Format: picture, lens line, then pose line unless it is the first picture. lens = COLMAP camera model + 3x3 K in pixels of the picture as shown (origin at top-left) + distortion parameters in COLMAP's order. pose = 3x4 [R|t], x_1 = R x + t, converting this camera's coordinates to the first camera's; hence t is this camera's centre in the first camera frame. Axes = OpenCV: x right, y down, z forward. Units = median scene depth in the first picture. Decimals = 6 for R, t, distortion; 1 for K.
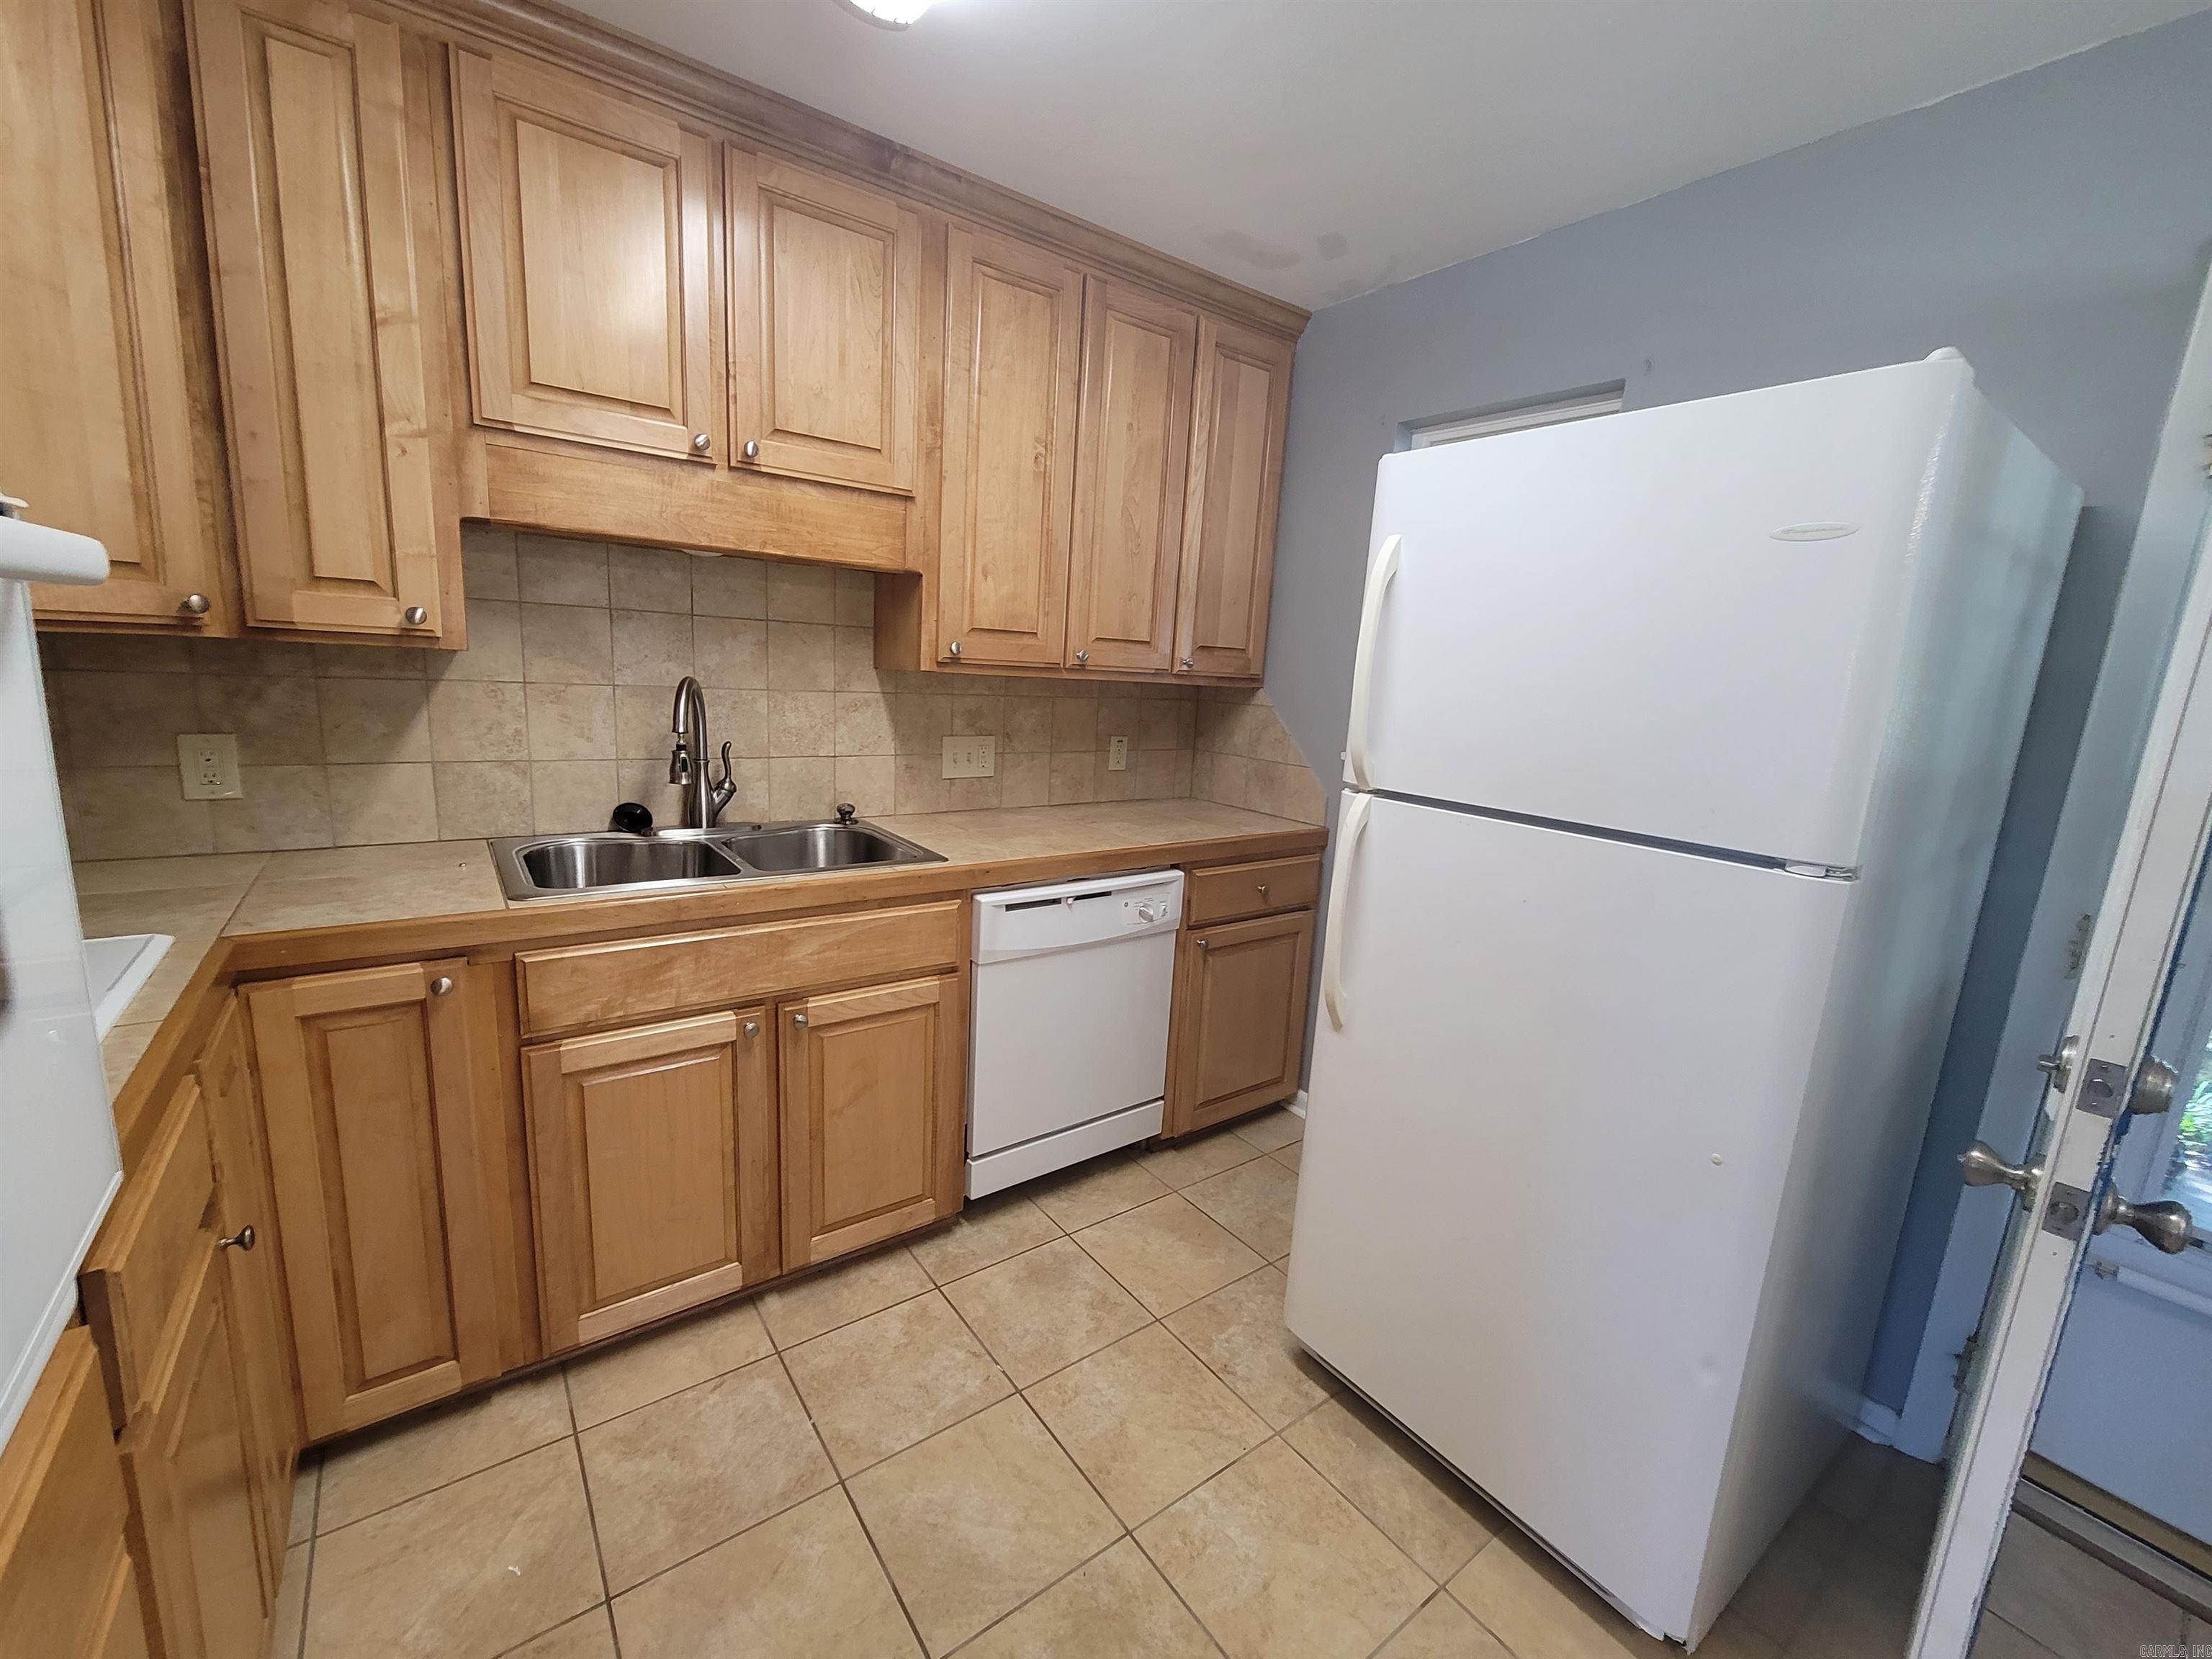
lens RADIAL K [[911.9, 0, 1114.2], [0, 911.9, 837.8], [0, 0, 1]] dist [-0.000836, -0.000729]
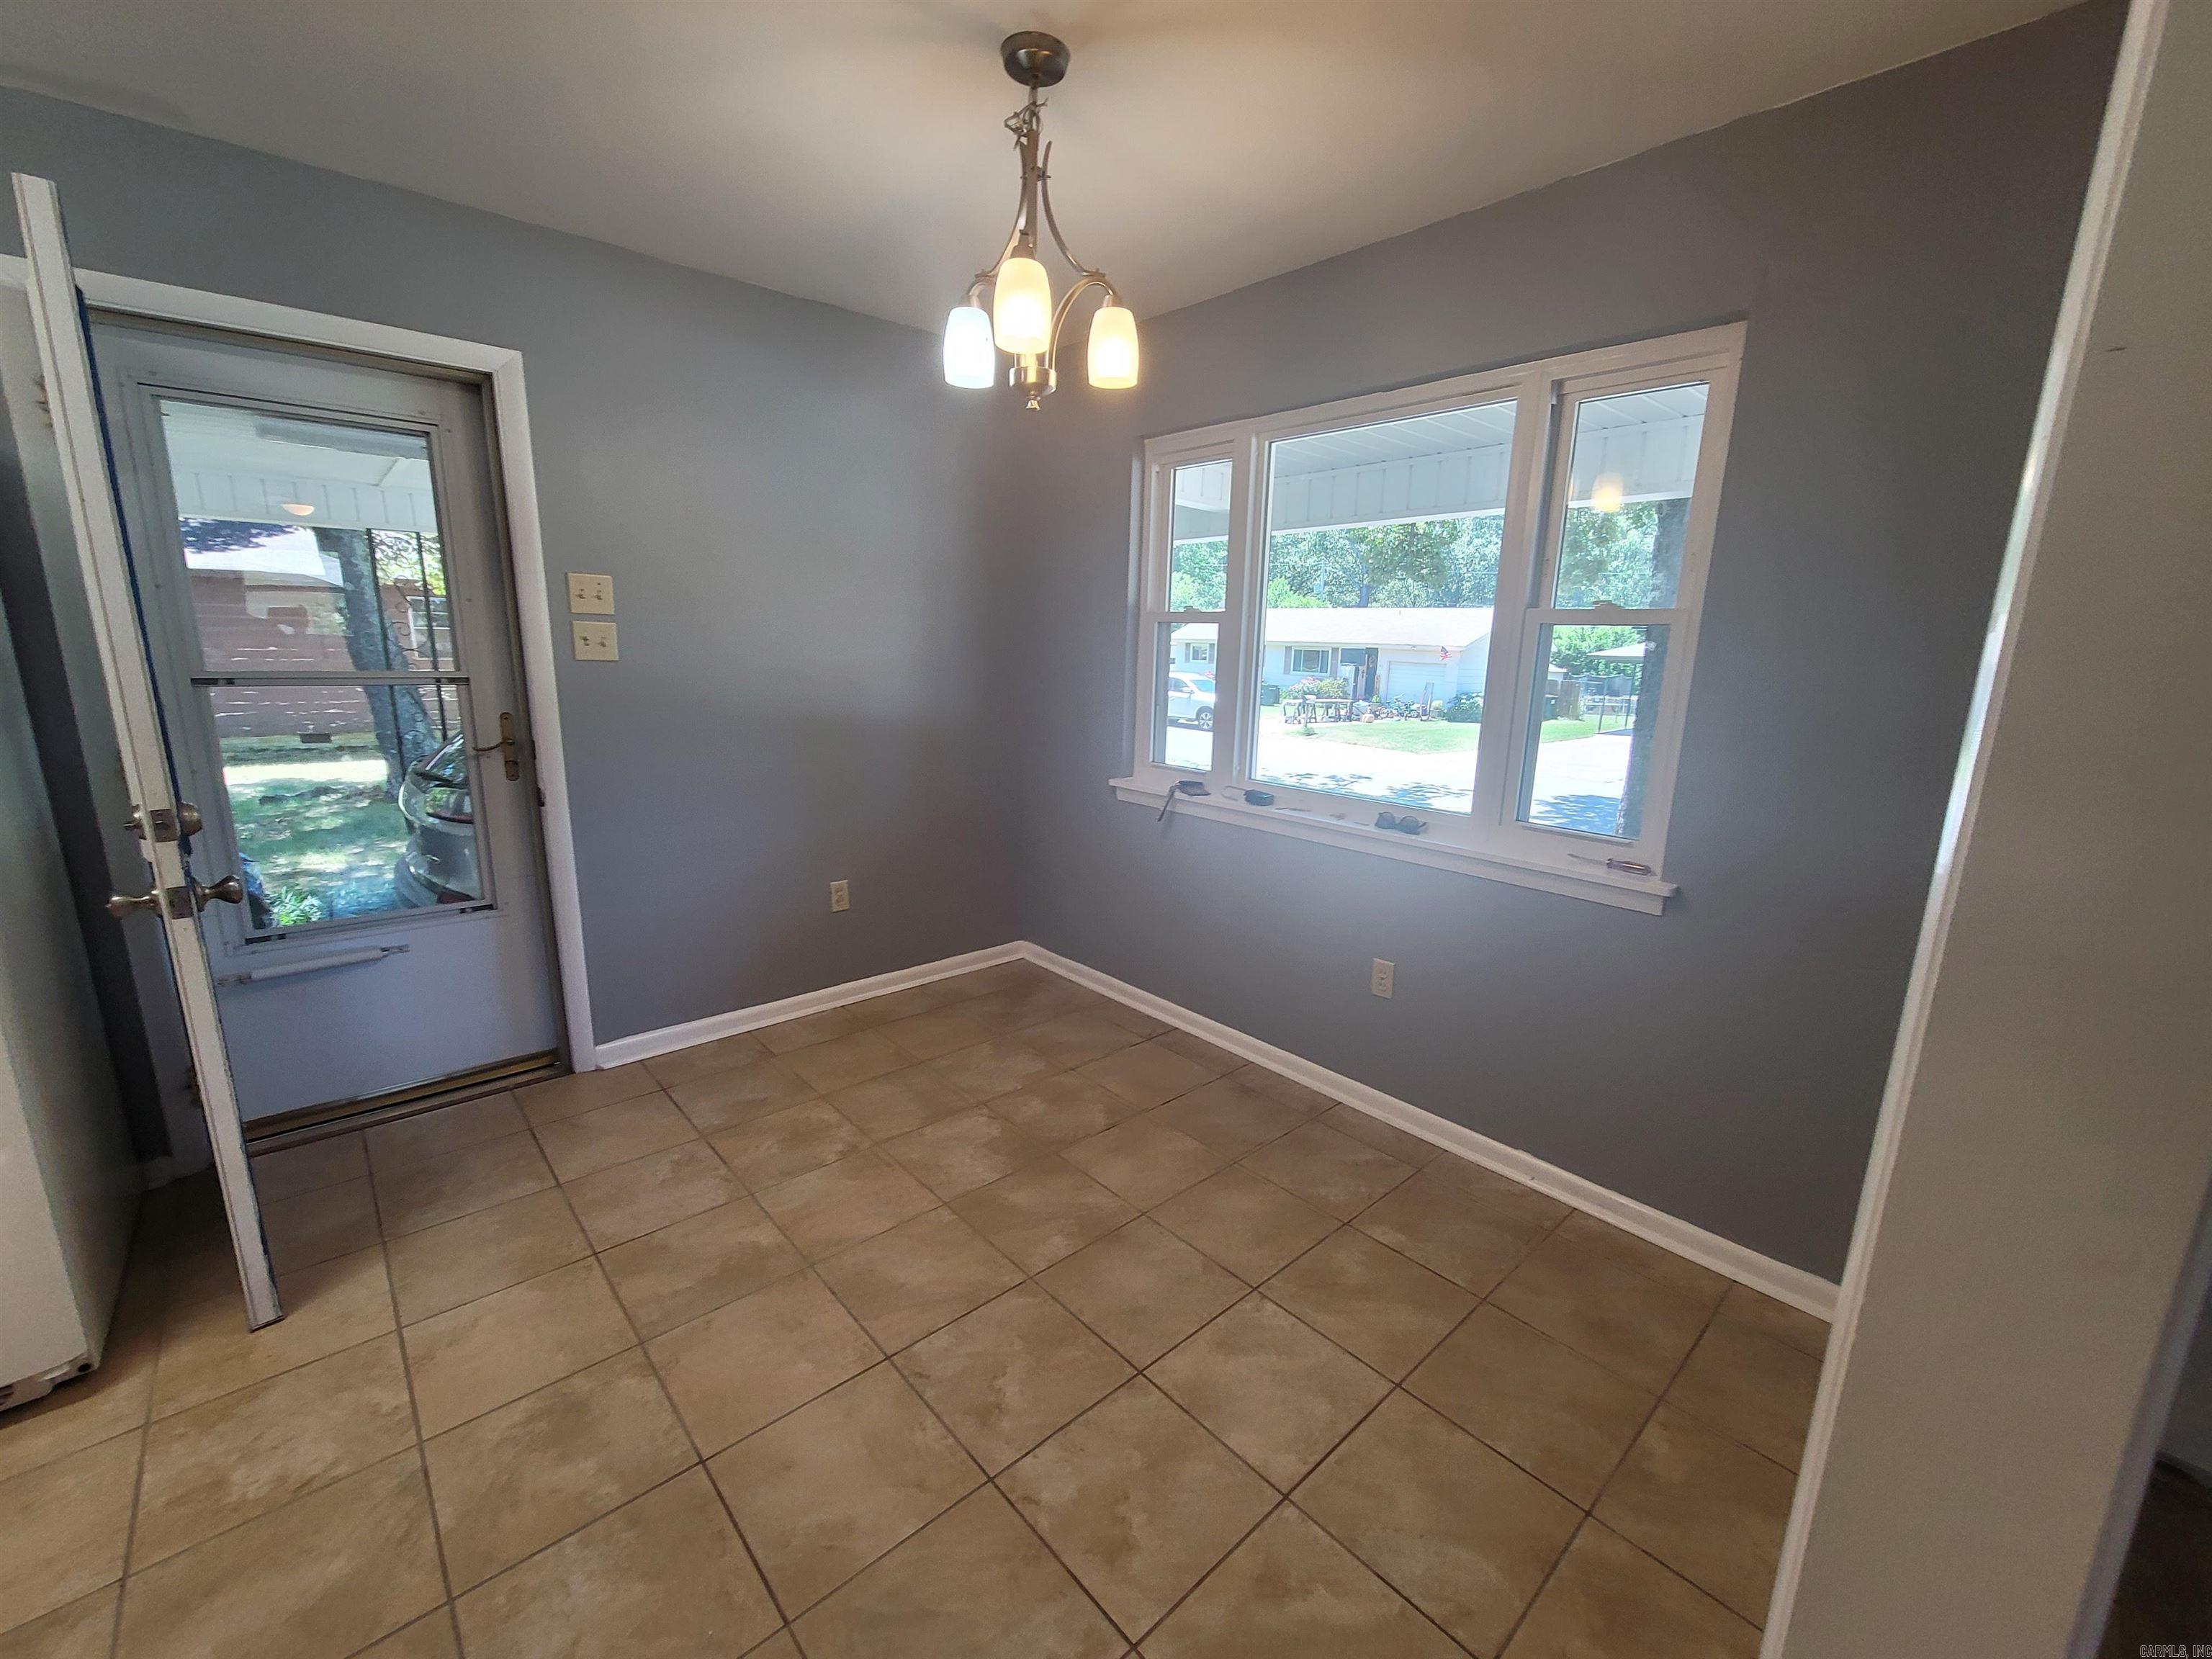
lens RADIAL K [[911.9, 0, 1114.2], [0, 911.9, 837.8], [0, 0, 1]] dist [-0.000836, -0.000729]
pose [[-0.088689, -0.276330, 0.956962, -0.409466], [0.162908, 0.943787, 0.287624, 0.048647], [-0.982647, 0.181405, -0.038687, -0.392006]]
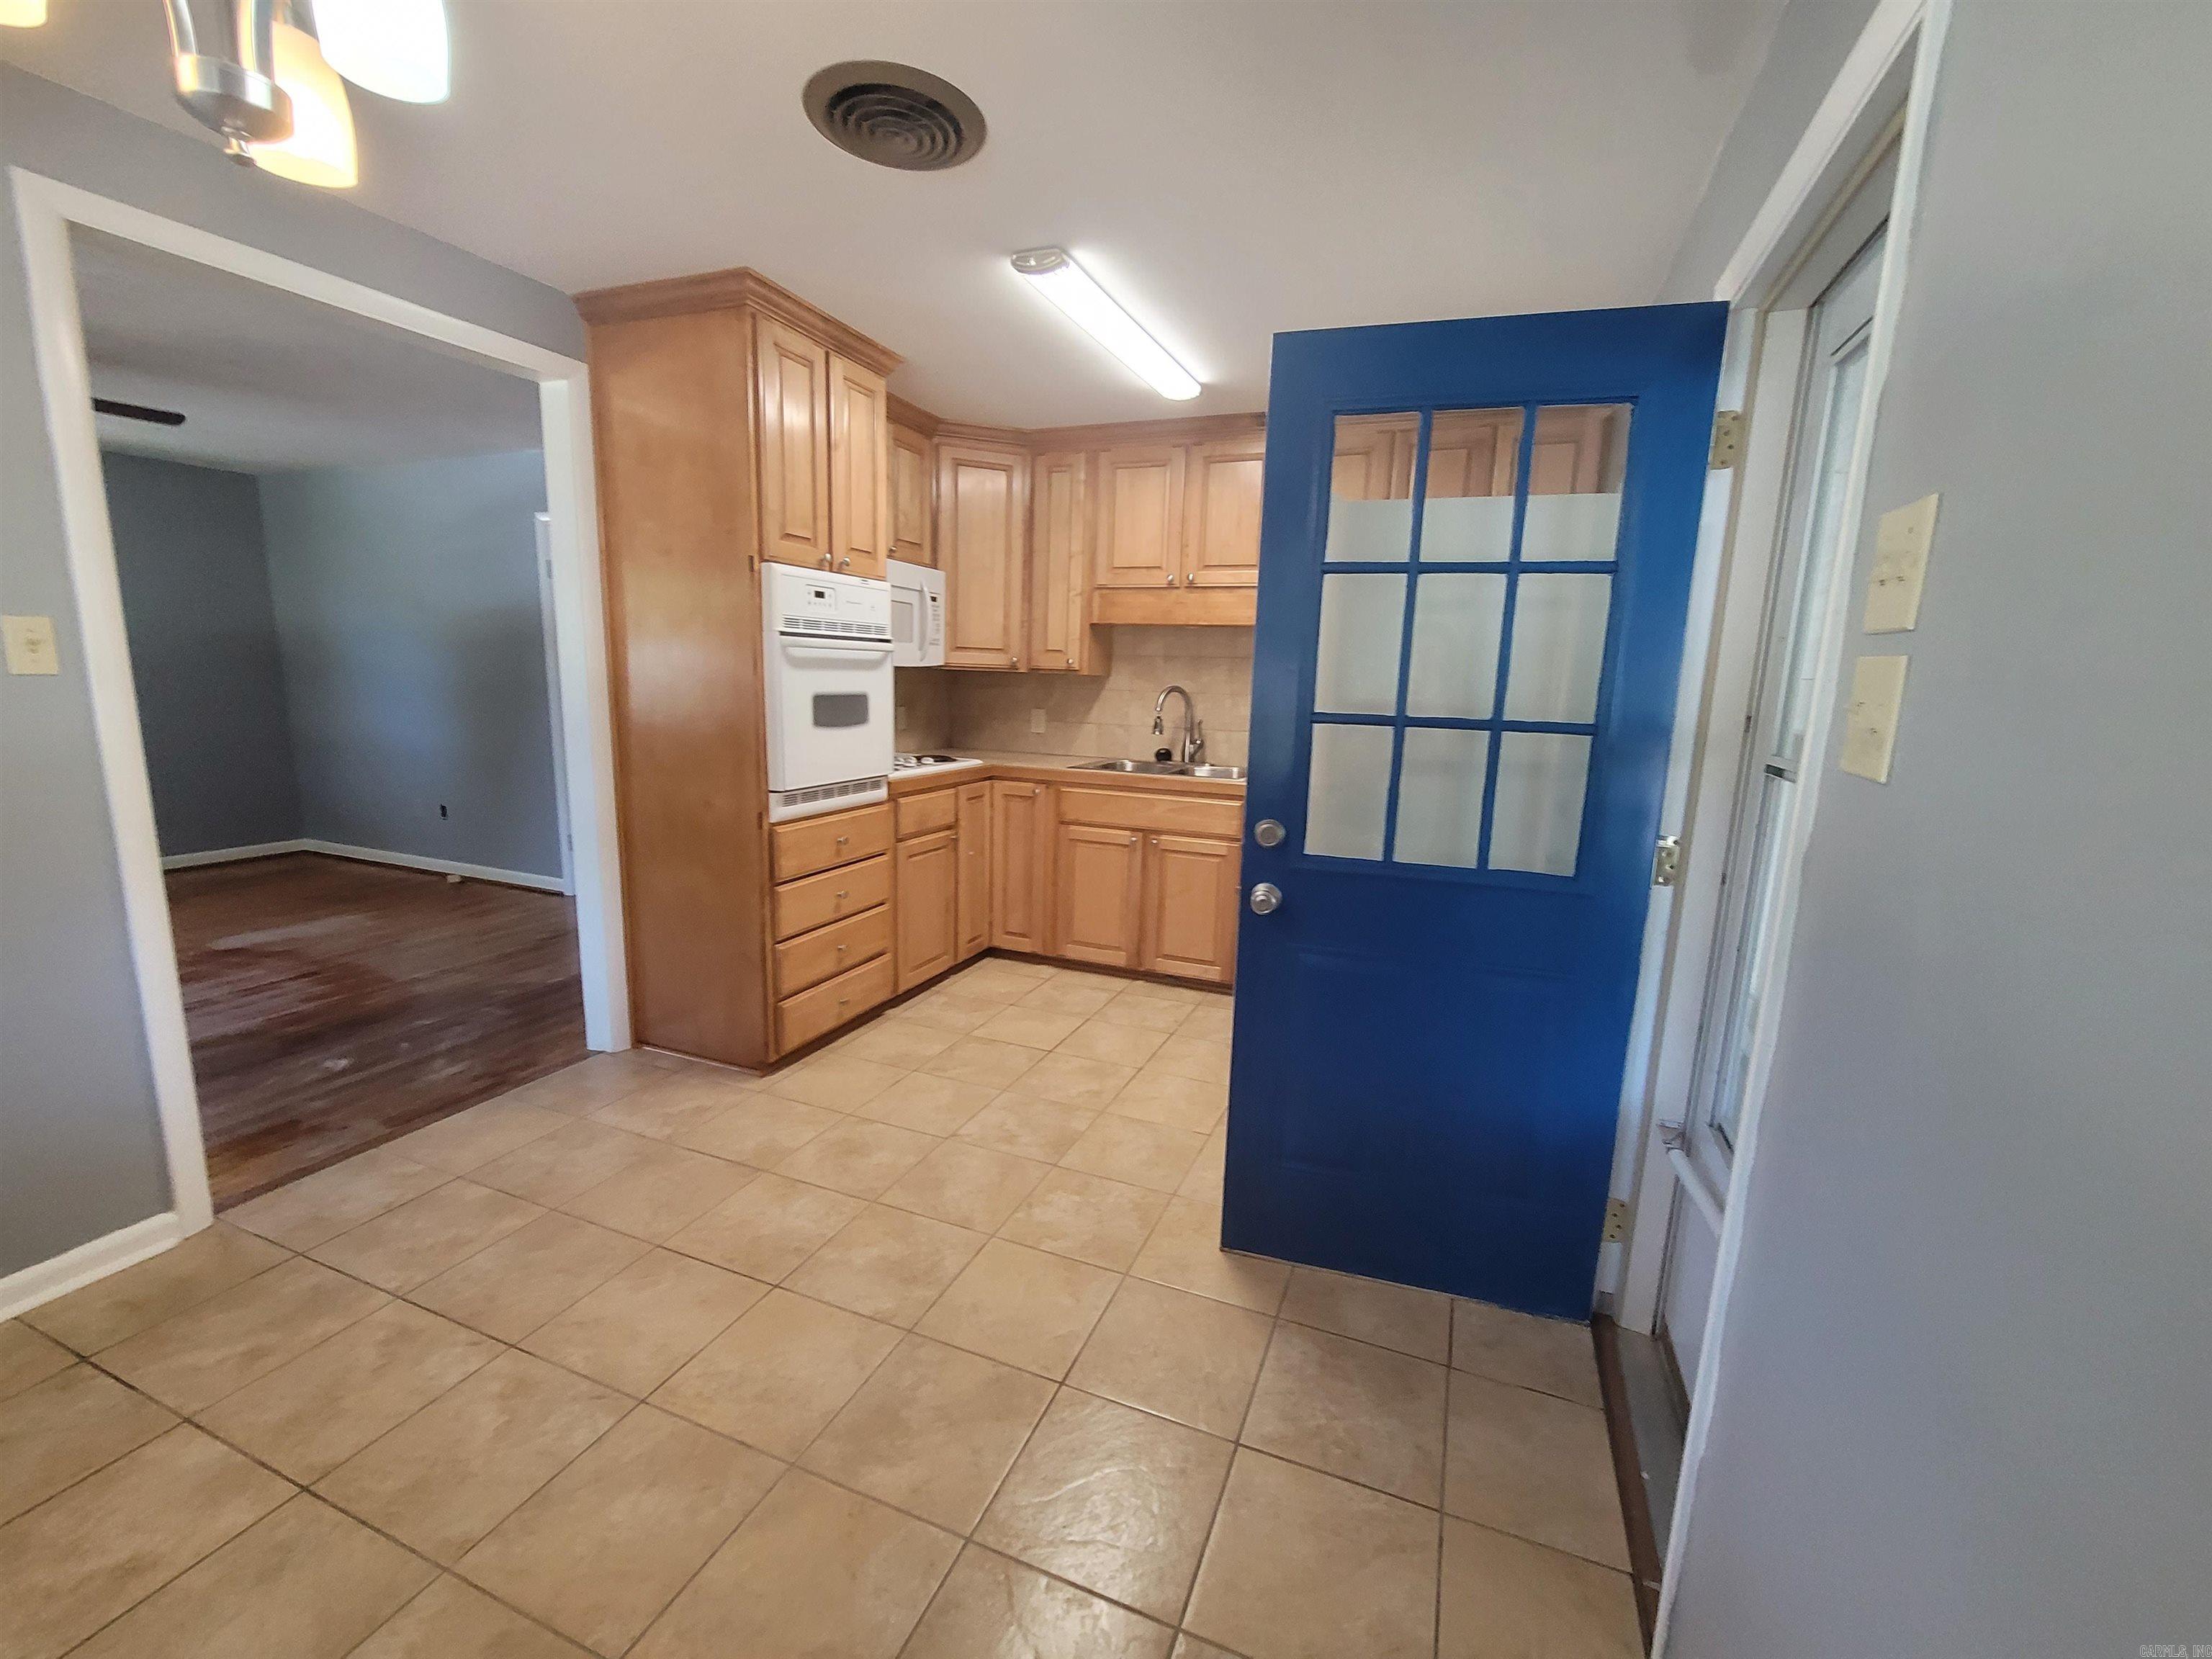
lens RADIAL K [[911.9, 0, 1114.2], [0, 911.9, 837.8], [0, 0, 1]] dist [-0.000836, -0.000729]
pose [[0.517136, 0.112818, -0.848435, 1.581541], [-0.163355, 0.986063, 0.031551, 0.153245], [0.840170, 0.122280, 0.528358, -0.228881]]
